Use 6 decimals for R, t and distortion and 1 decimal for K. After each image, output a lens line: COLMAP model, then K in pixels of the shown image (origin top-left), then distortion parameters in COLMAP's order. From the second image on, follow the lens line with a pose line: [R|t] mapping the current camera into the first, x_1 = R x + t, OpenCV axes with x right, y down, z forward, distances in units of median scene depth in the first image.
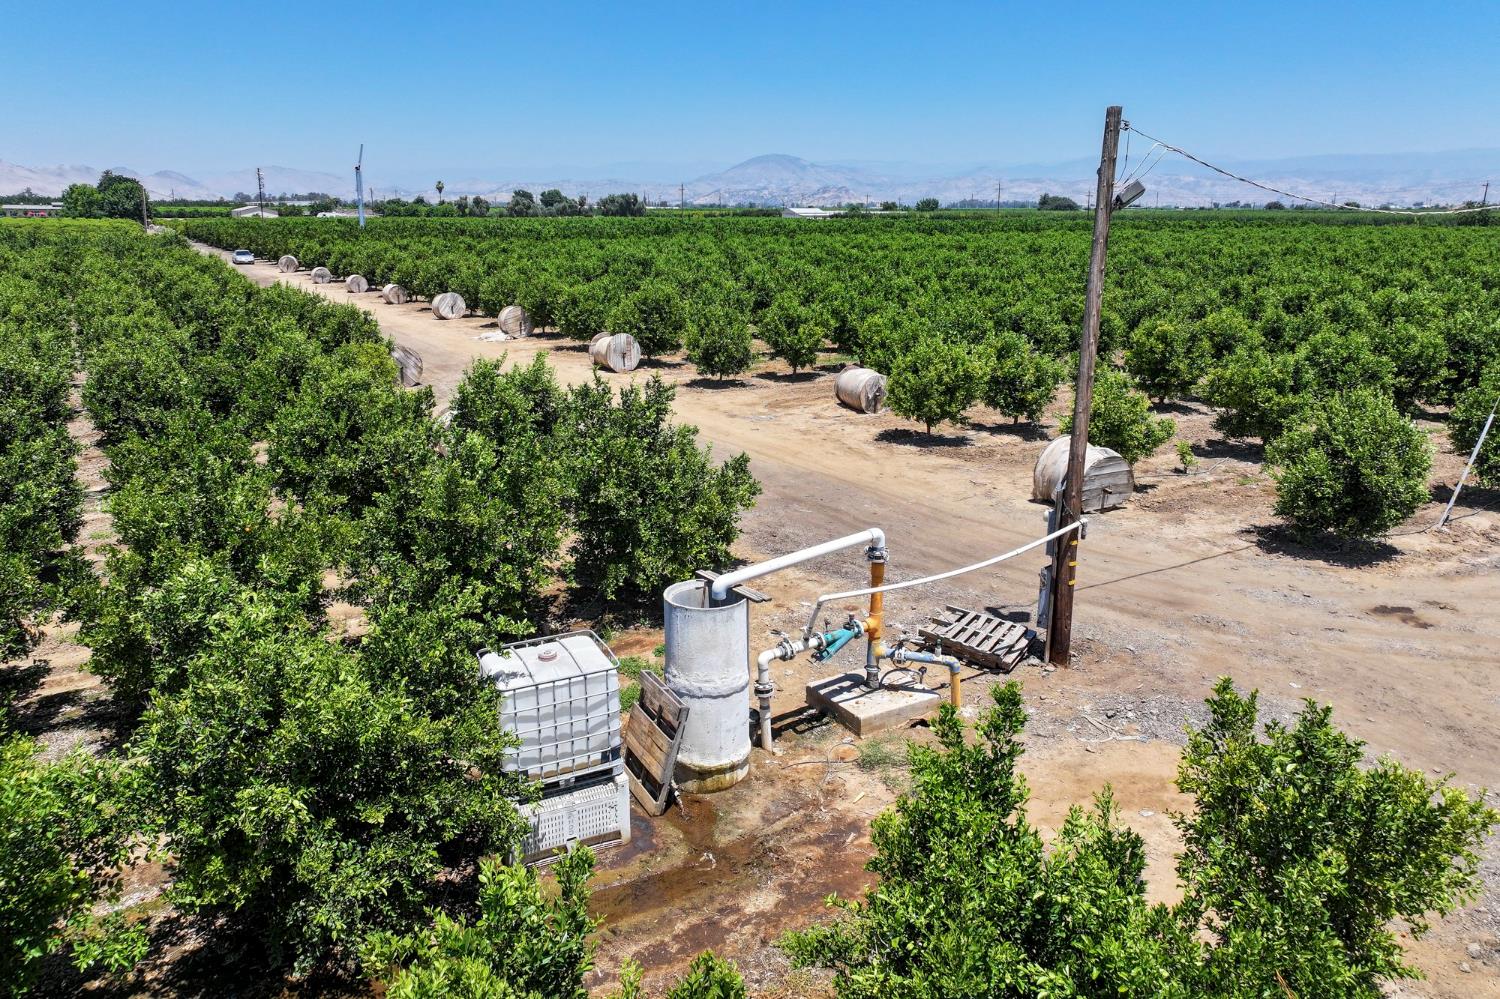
lens RADIAL K [[1009.8, 0, 750.0], [0, 1009.8, 499.5], [0, 0, 1]] dist [0.001103, 0.000754]
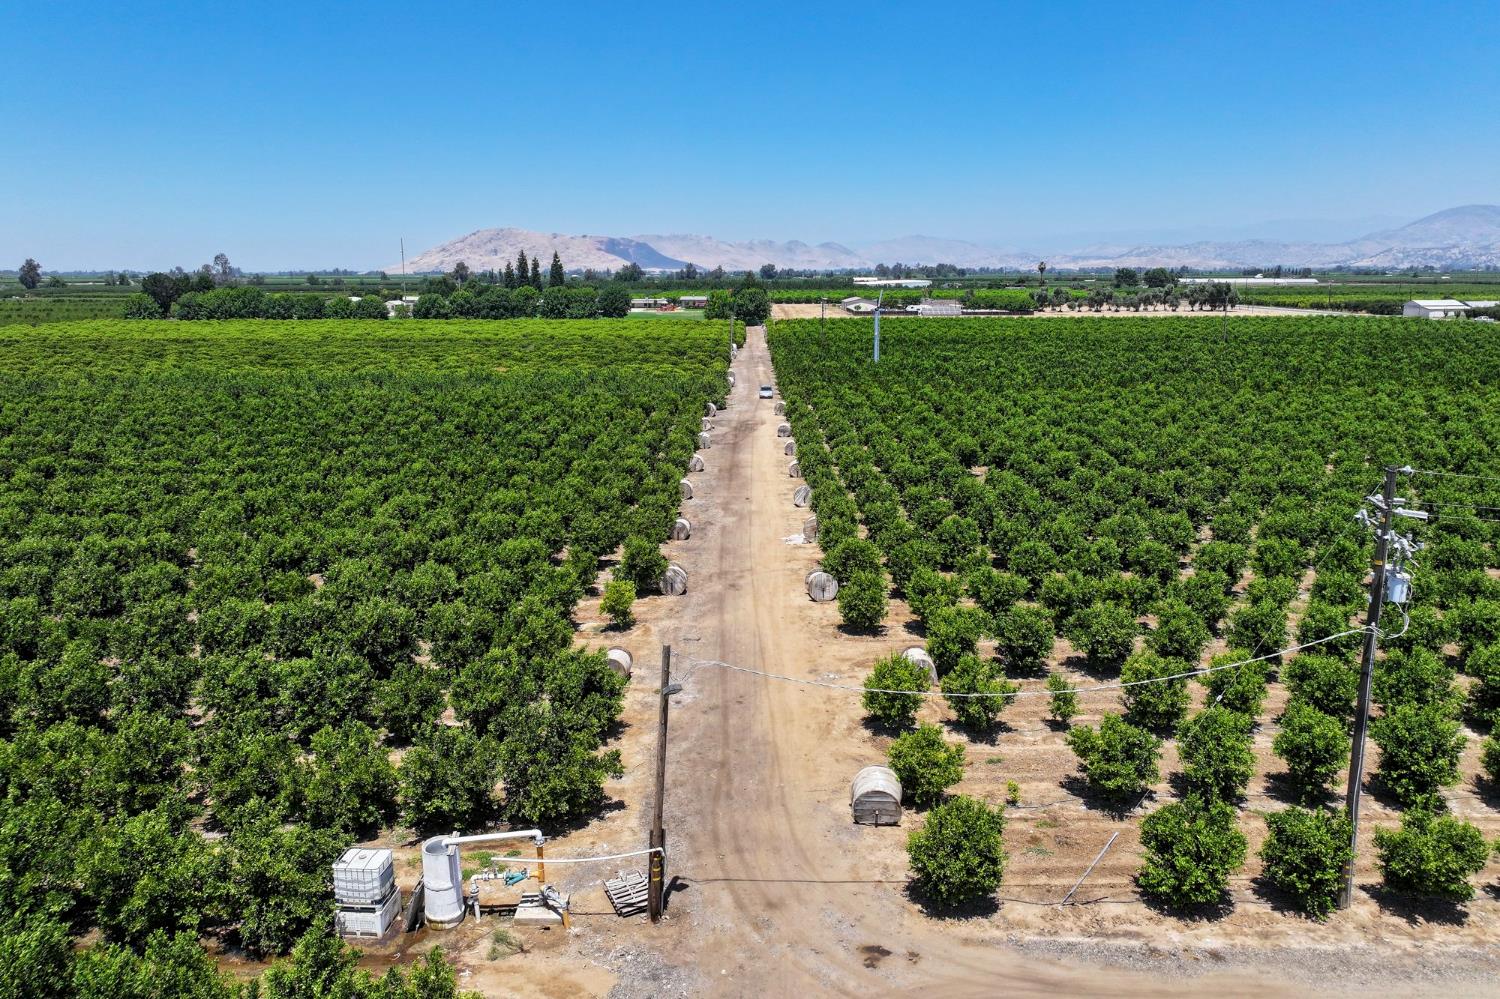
lens RADIAL K [[1009.8, 0, 750.0], [0, 1009.8, 499.5], [0, 0, 1]] dist [0.001103, 0.000754]
pose [[0.852122, 0.091336, -0.515311, 1.887749], [-0.130957, 0.990540, -0.040985, -0.776179], [0.506693, 0.102408, 0.856023, -0.822144]]
